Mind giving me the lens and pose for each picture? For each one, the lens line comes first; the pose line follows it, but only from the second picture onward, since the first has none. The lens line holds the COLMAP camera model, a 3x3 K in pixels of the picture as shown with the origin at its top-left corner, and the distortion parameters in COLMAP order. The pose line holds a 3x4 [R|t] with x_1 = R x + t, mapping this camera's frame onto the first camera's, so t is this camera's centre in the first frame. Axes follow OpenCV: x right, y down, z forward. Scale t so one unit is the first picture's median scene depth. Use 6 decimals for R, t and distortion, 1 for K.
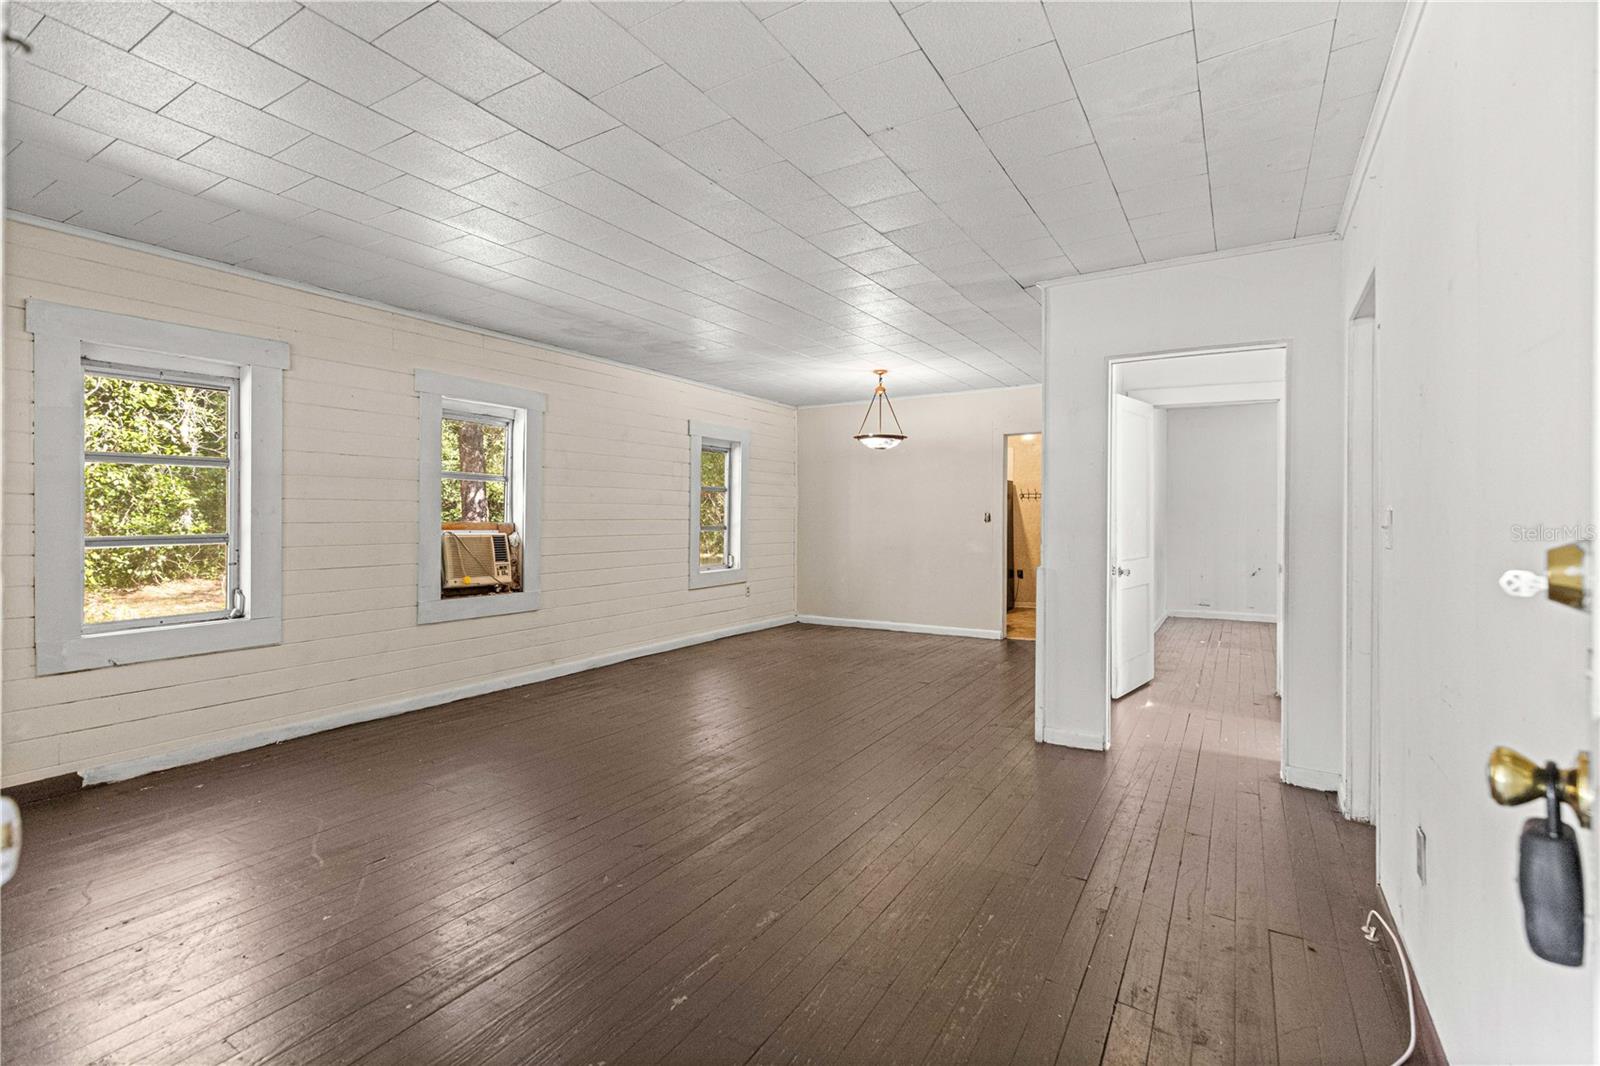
lens RADIAL K [[723.0, 0, 800.5], [0, 723.0, 509.5], [0, 0, 1]] dist [0.004310, -0.000061]
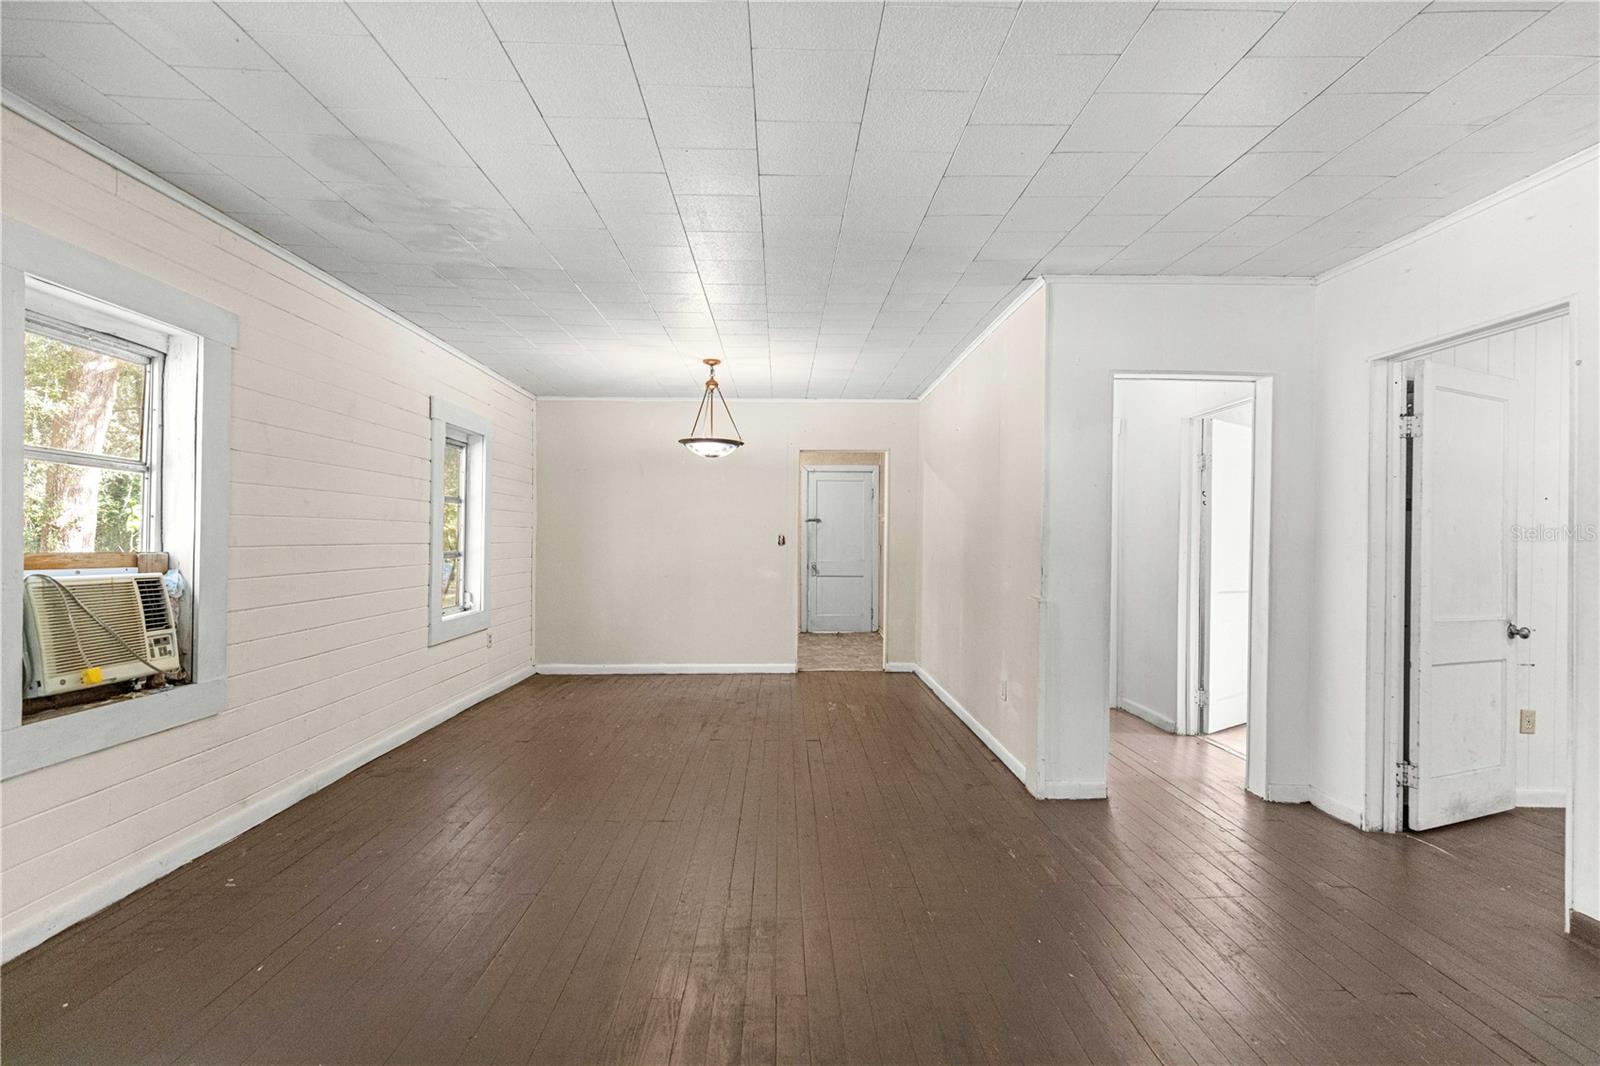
lens RADIAL K [[719.8, 0, 794.2], [0, 719.8, 533.3], [0, 0, 1]] dist [0.006691, -0.000600]
pose [[0.843422, 0.006603, 0.537211, -0.301672], [-0.010131, 0.999942, 0.003616, -0.001429], [-0.537156, -0.008492, 0.843440, 0.325673]]
